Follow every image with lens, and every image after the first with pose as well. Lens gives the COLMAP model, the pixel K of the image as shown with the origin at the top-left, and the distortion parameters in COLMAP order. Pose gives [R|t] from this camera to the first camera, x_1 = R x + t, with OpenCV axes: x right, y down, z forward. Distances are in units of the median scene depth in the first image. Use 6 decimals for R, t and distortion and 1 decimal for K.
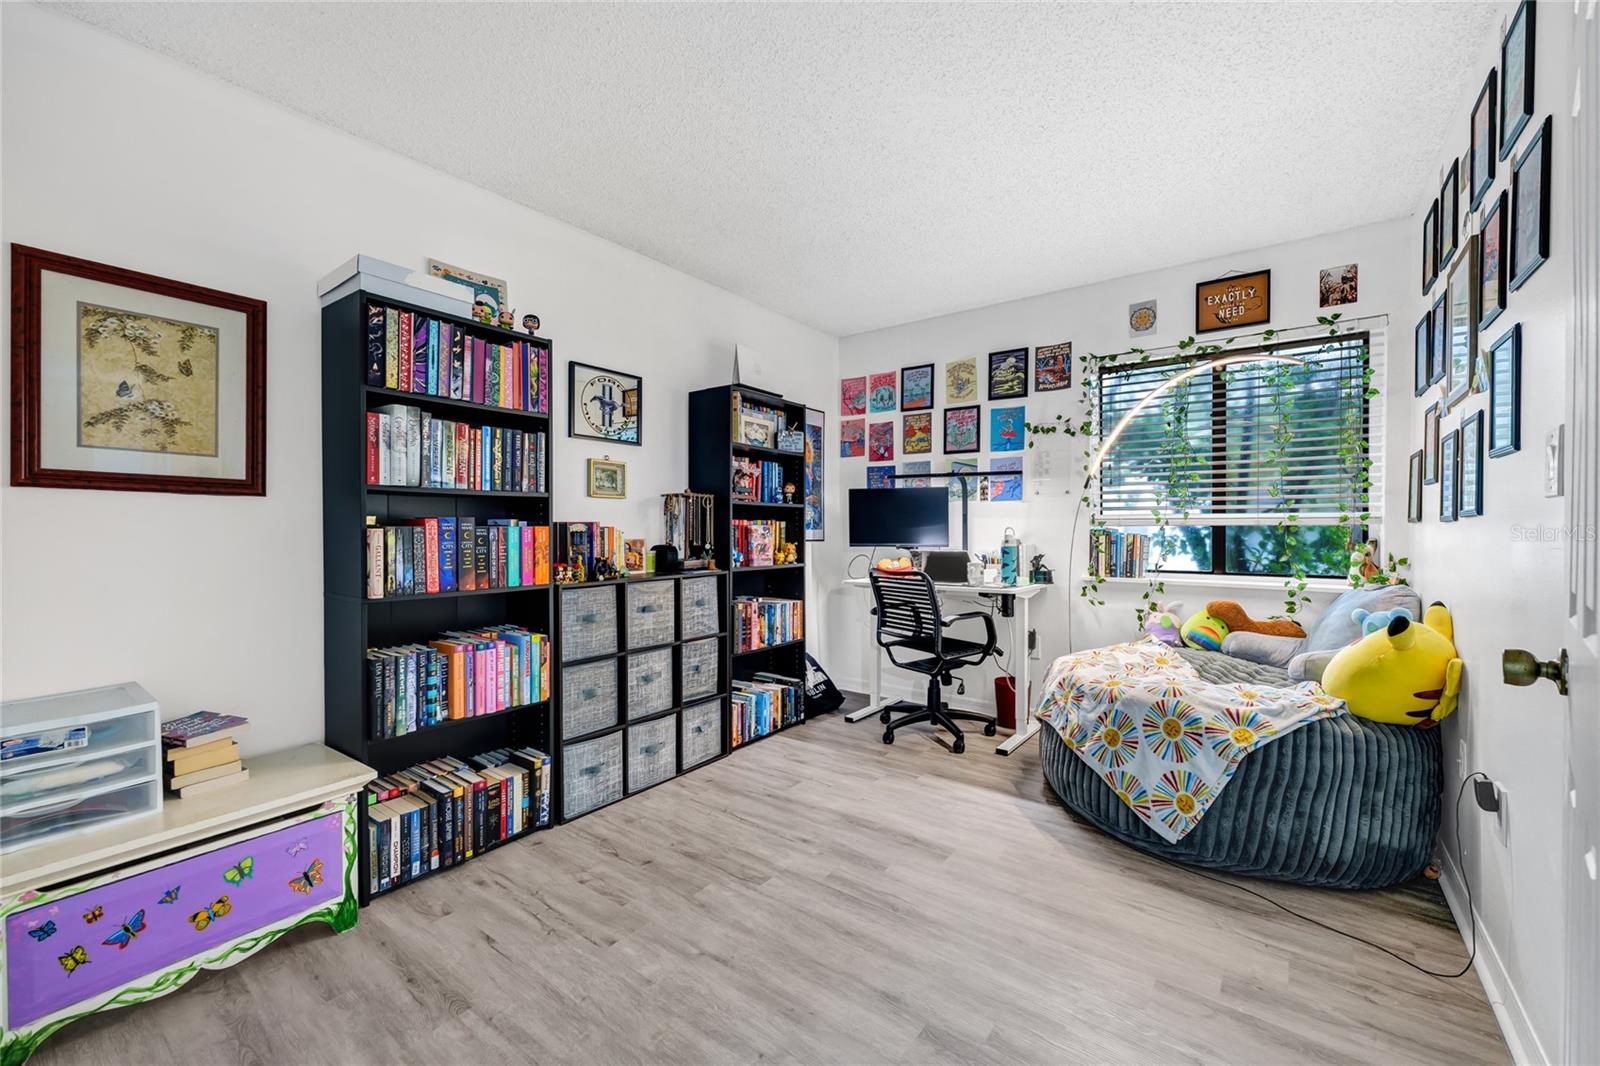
lens RADIAL K [[646.4, 0, 808.8], [0, 646.4, 533.7], [0, 0, 1]] dist [-0.001704, -0.000479]
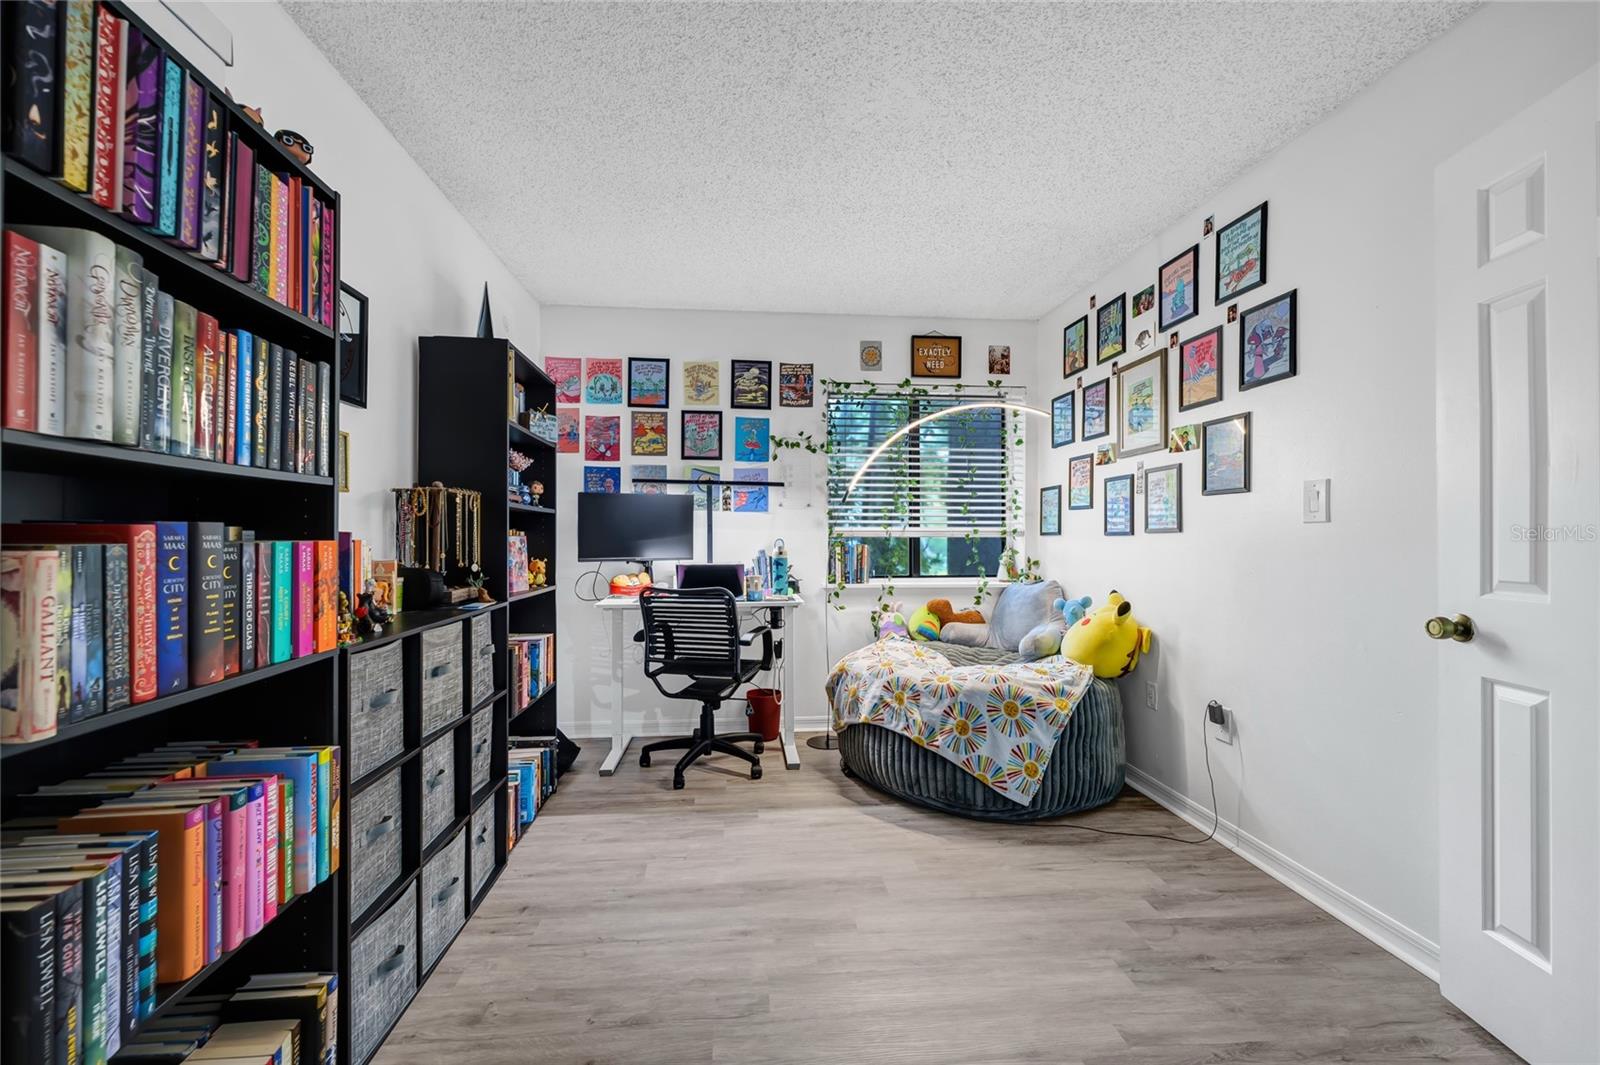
lens RADIAL K [[643.7, 0, 797.1], [0, 643.7, 534.8], [0, 0, 1]] dist [-0.000429, -0.000210]
pose [[0.741160, 0.002624, 0.671324, -0.385185], [0.005120, 0.999941, -0.009562, -0.007282], [-0.671309, 0.010524, 0.741103, 0.281879]]
